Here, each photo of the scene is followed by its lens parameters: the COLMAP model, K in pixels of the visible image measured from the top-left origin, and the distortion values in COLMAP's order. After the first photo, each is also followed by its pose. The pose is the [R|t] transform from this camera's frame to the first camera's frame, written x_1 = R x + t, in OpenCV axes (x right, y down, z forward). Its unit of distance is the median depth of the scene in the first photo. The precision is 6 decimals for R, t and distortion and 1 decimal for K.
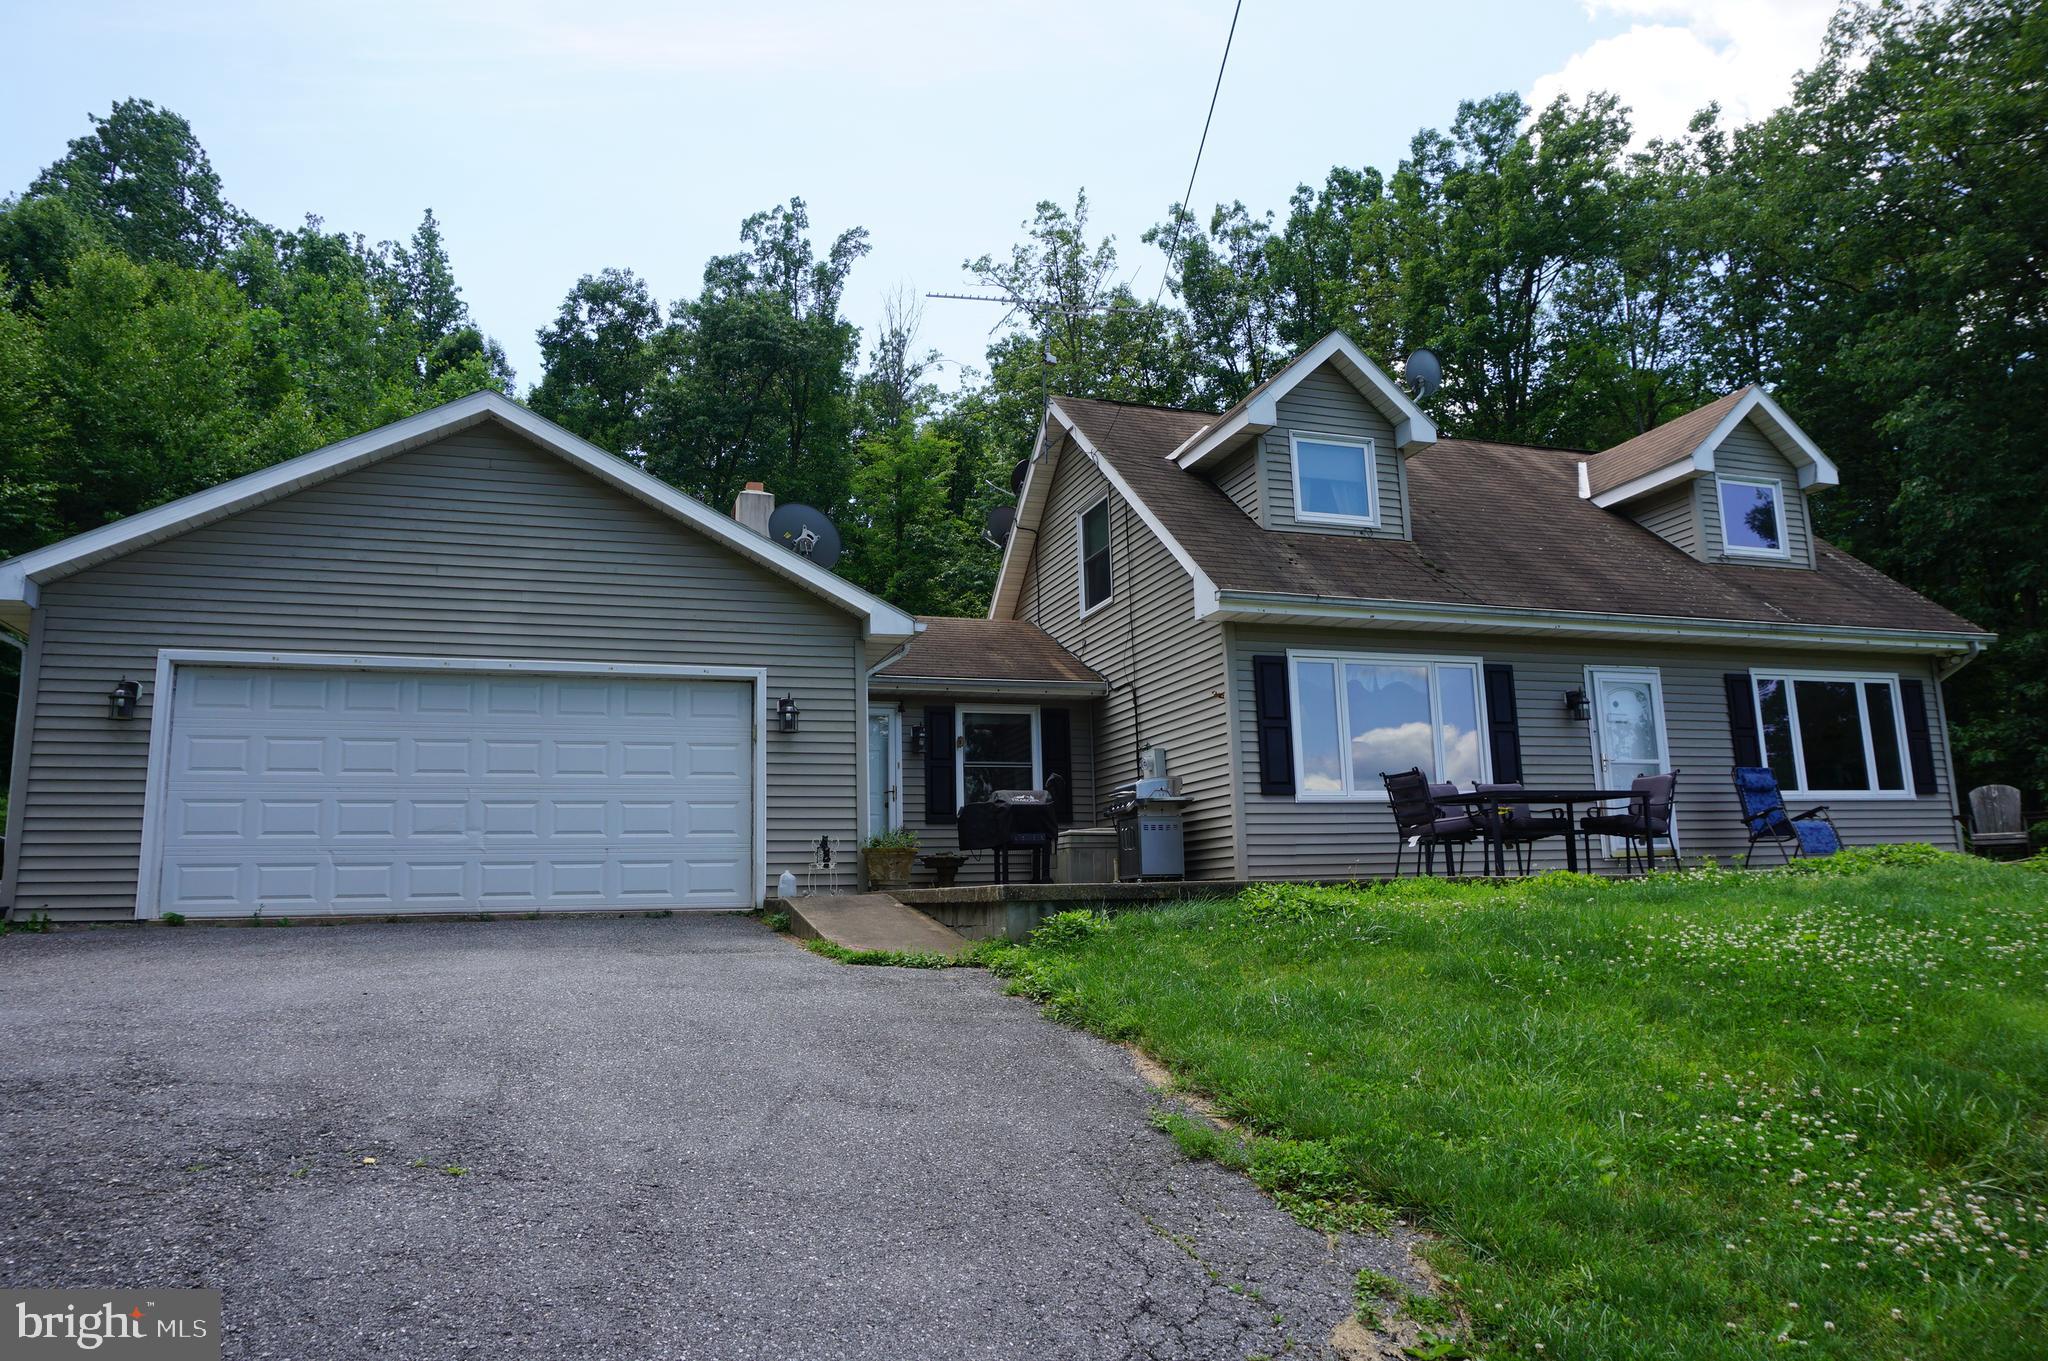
lens RADIAL K [[1368.1, 0, 1031.3], [0, 1368.1, 699.6], [0, 0, 1]] dist [-0.046456, 0.039606]
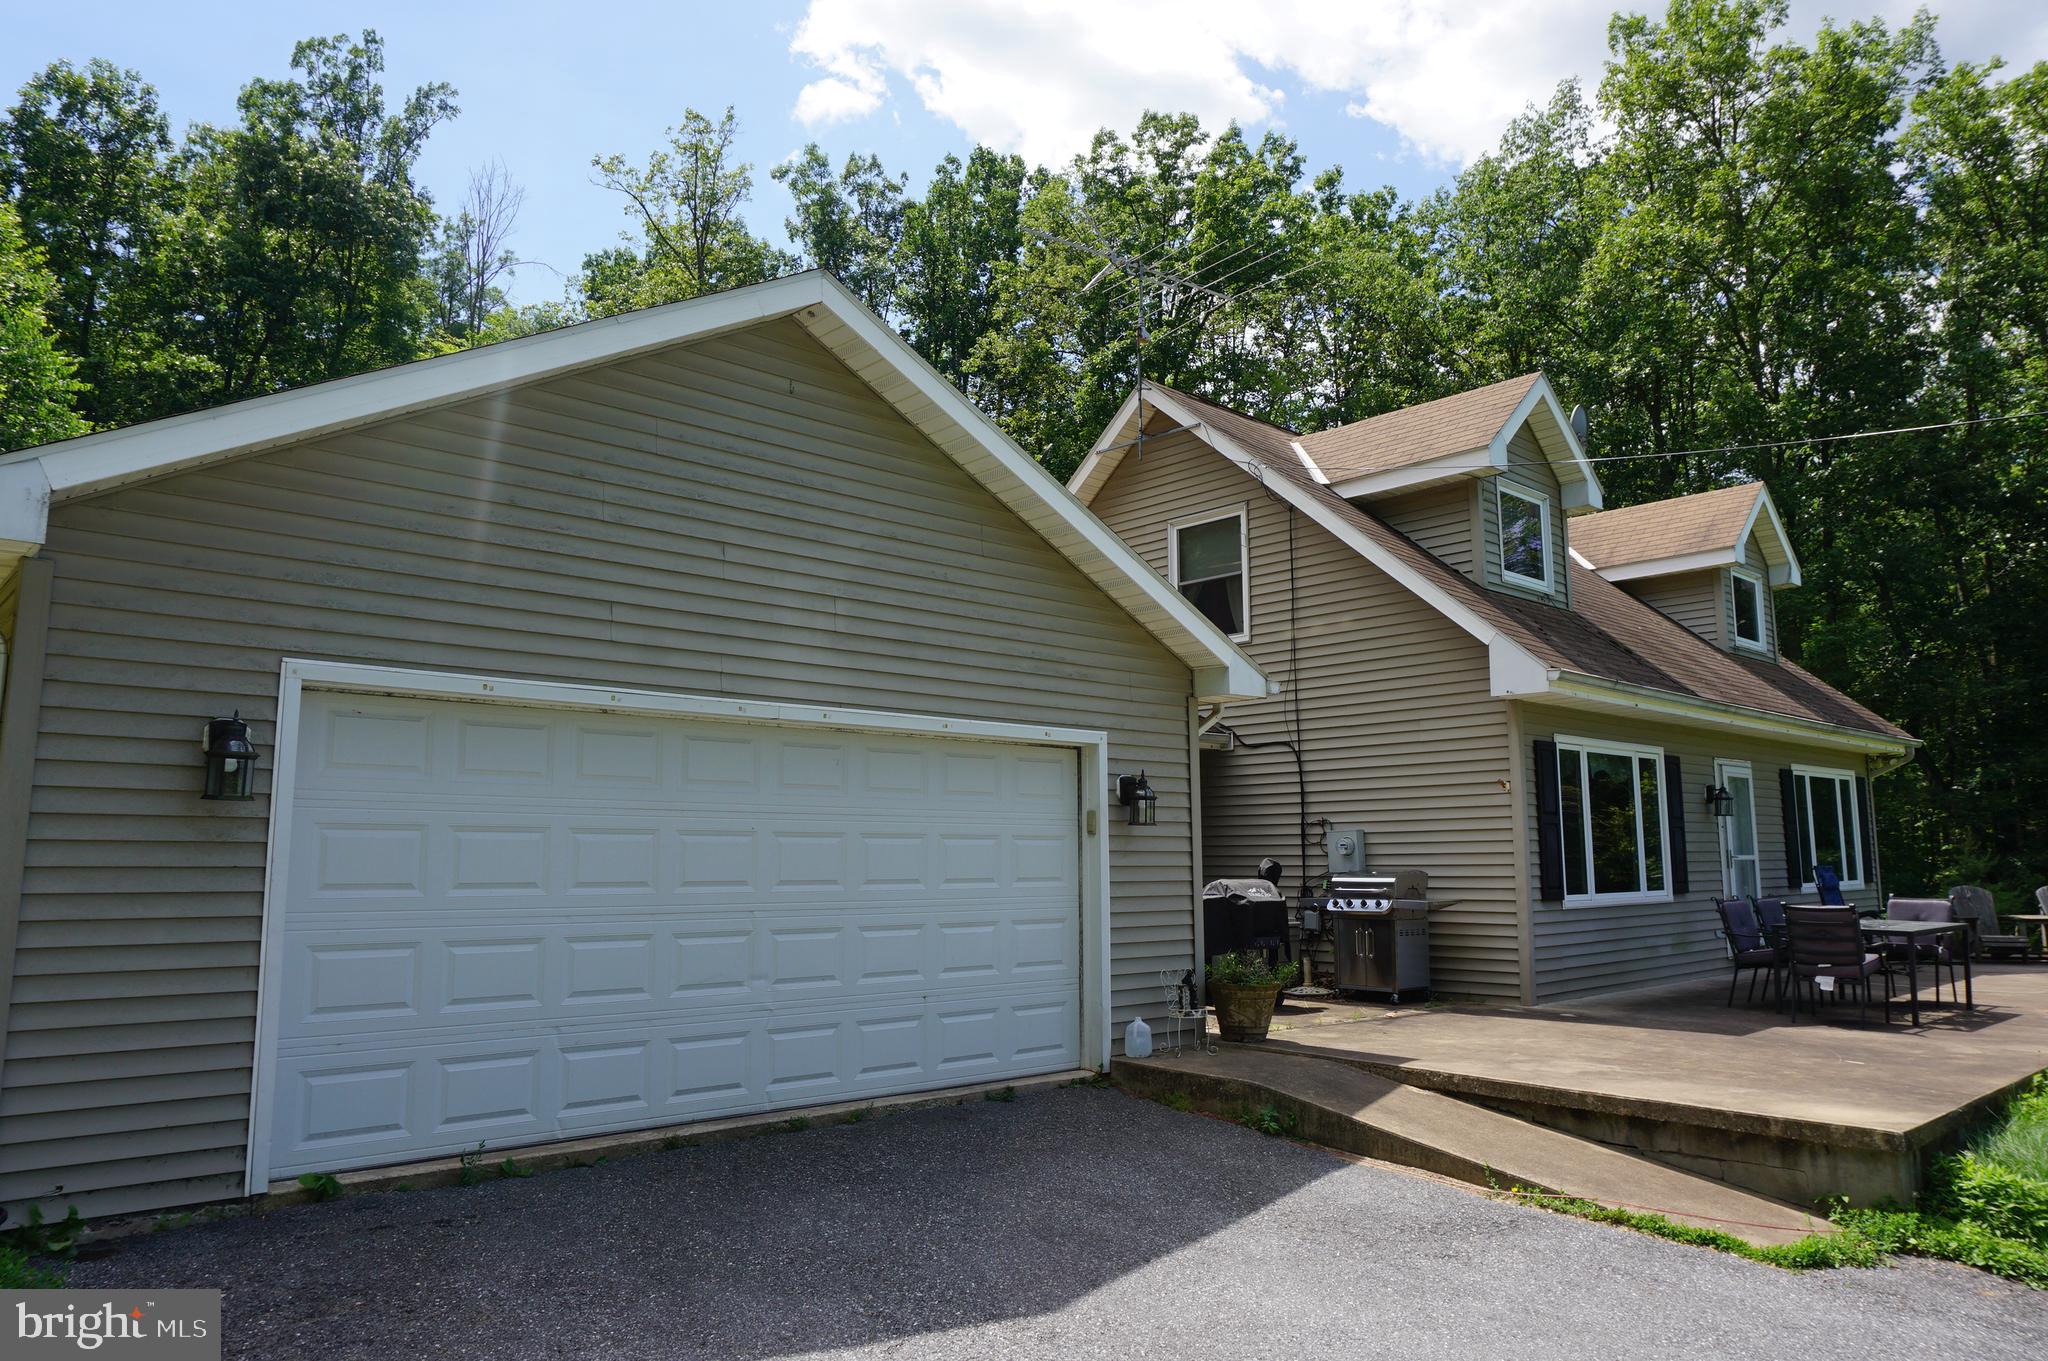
lens RADIAL K [[1368.1, 0, 1031.3], [0, 1368.1, 699.6], [0, 0, 1]] dist [-0.046456, 0.039606]
pose [[0.912953, 0.071142, 0.401816, -0.401734], [-0.082855, 0.996491, 0.011824, -0.034793], [-0.399565, -0.044087, 0.915644, 0.280488]]
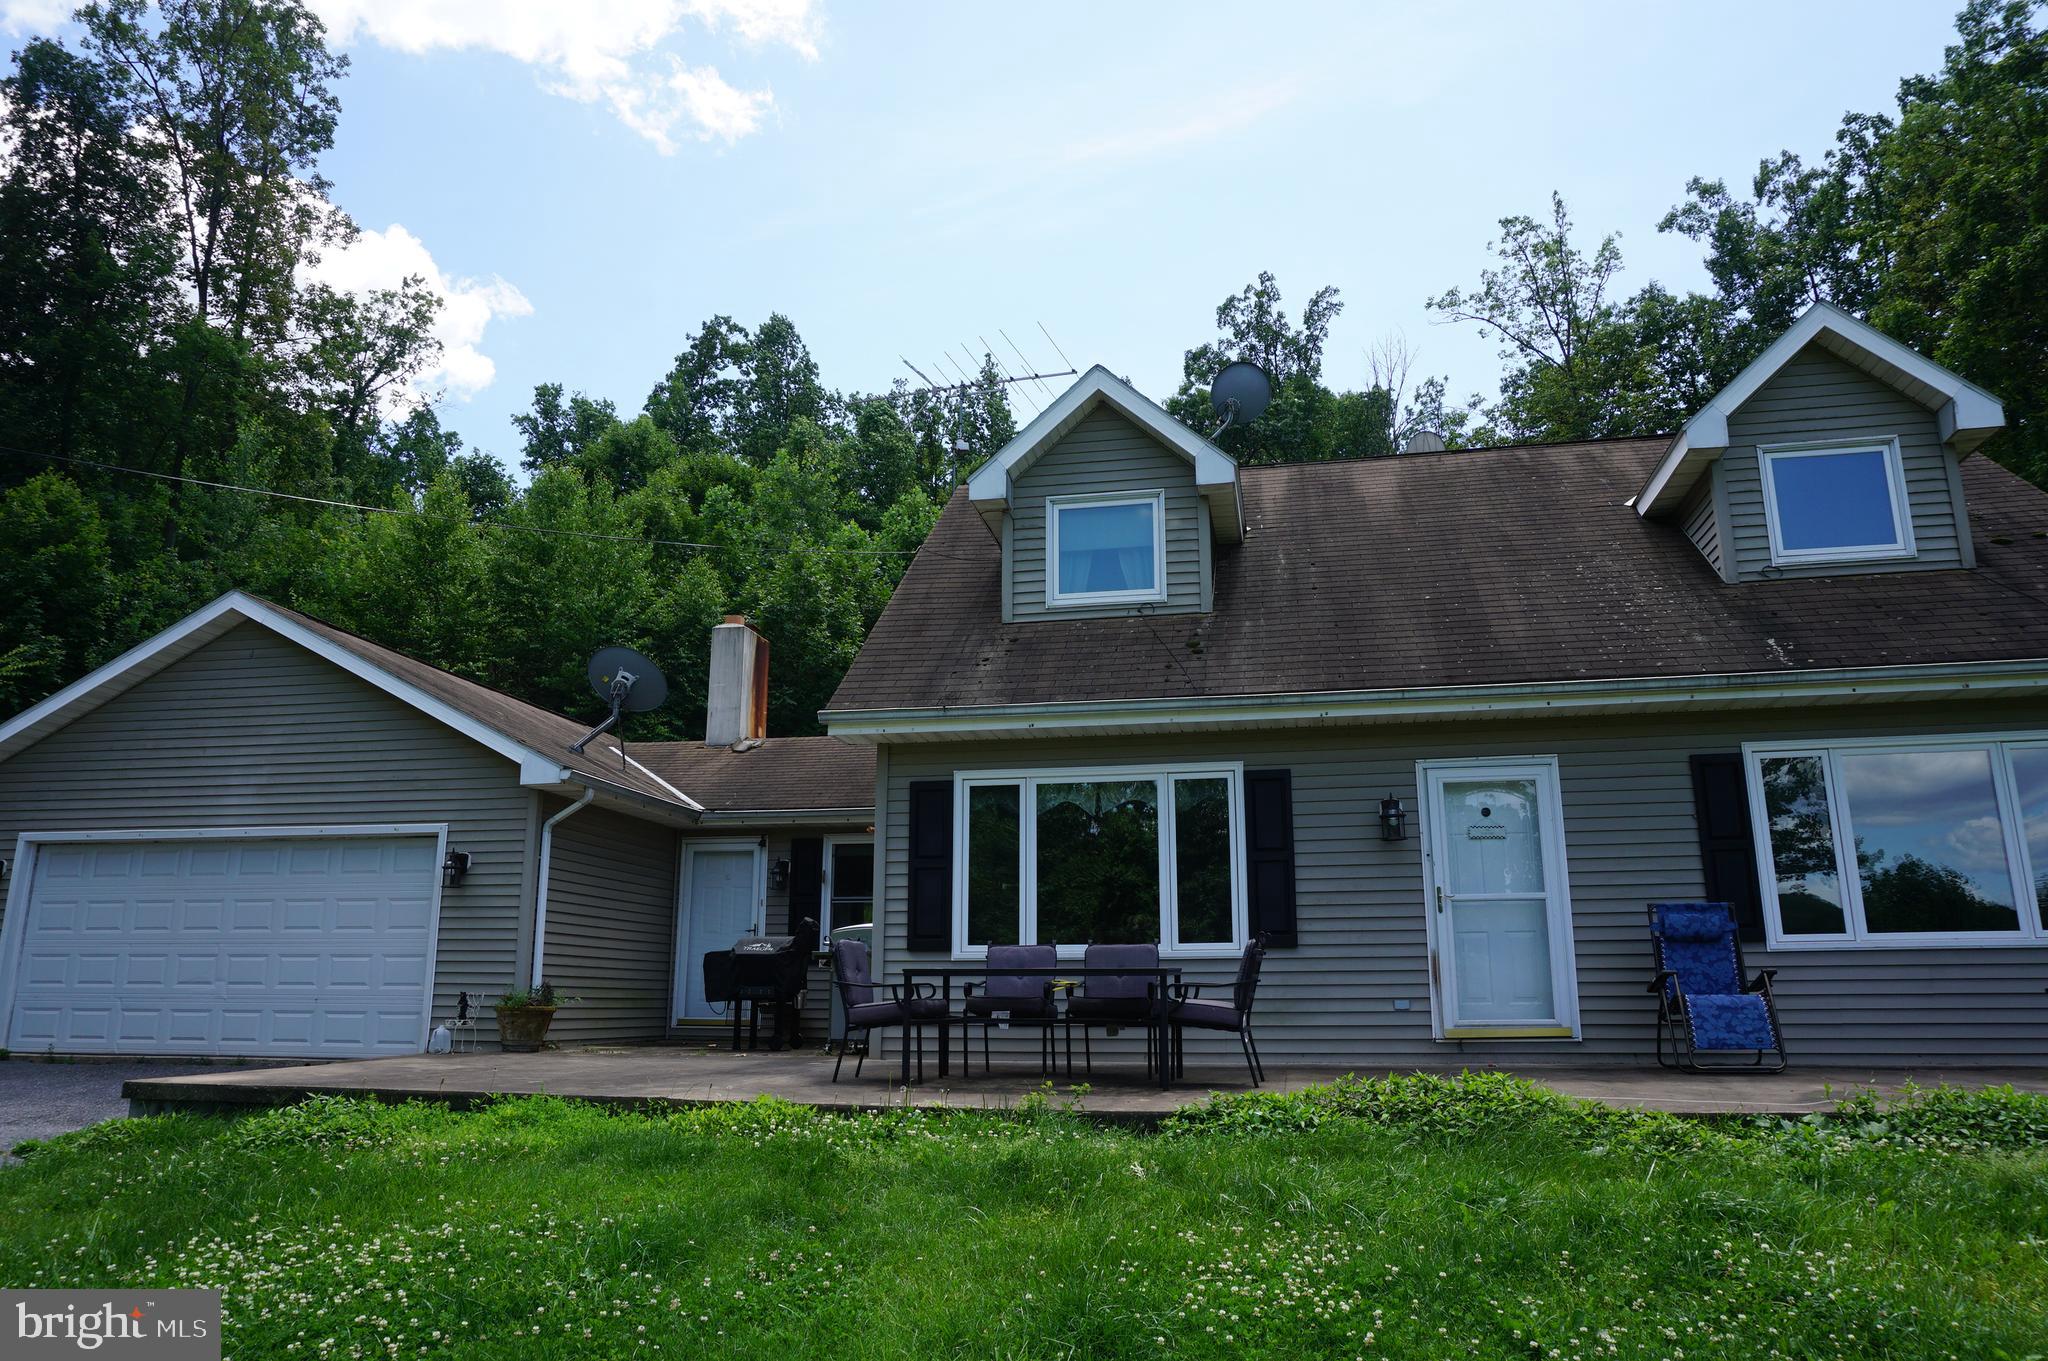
lens RADIAL K [[1376.3, 0, 1011.8], [0, 1376.3, 676.6], [0, 0, 1]] dist [-0.059343, 0.058129]
pose [[0.858848, -0.089124, -0.504417, 0.541691], [0.053778, 0.994994, -0.084236, -0.018430], [0.509399, 0.045220, 0.859342, 0.255240]]
